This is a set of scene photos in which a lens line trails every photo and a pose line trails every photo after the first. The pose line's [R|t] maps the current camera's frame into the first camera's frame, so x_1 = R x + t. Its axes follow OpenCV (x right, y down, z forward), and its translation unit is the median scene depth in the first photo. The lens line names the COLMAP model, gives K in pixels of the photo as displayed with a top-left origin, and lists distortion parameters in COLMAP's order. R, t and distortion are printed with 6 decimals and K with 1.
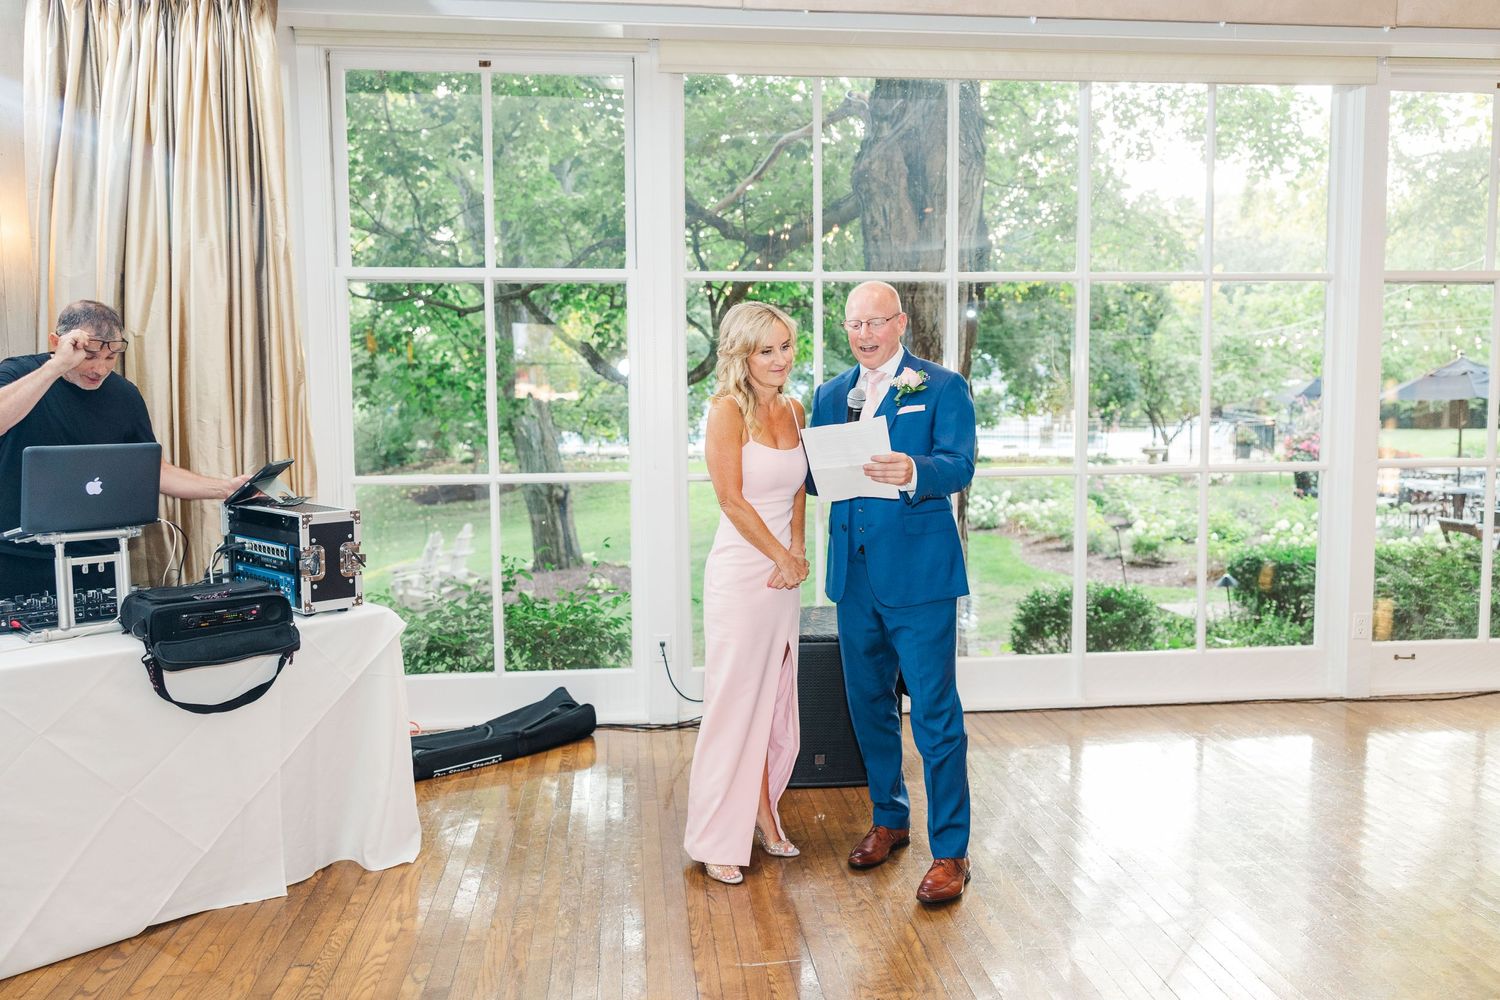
lens RADIAL K [[1204.0, 0, 750.0], [0, 1204.0, 500.0], [0, 0, 1]] dist [-0.000541, -0.005133]
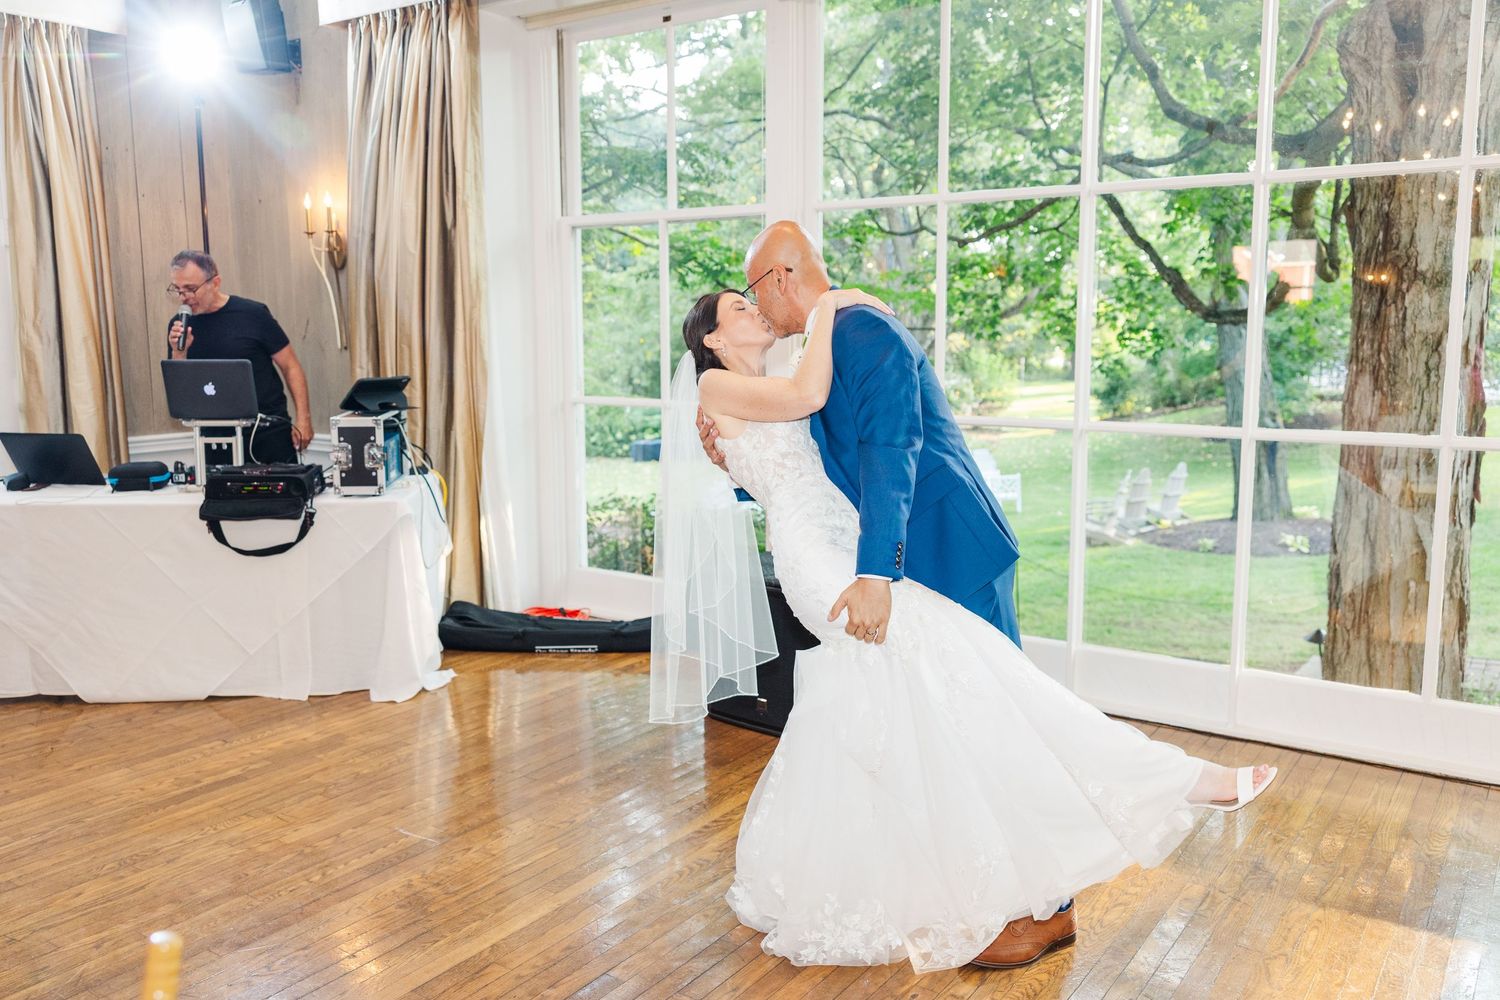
lens RADIAL K [[1239.1, 0, 750.0], [0, 1239.1, 500.0], [0, 0, 1]] dist [0.006356, 0.003134]
pose [[0.741657, 0.102037, -0.662973, 0.896947], [-0.065303, 0.994651, 0.080032, -0.038653], [0.667593, -0.016062, 0.744353, 0.310400]]
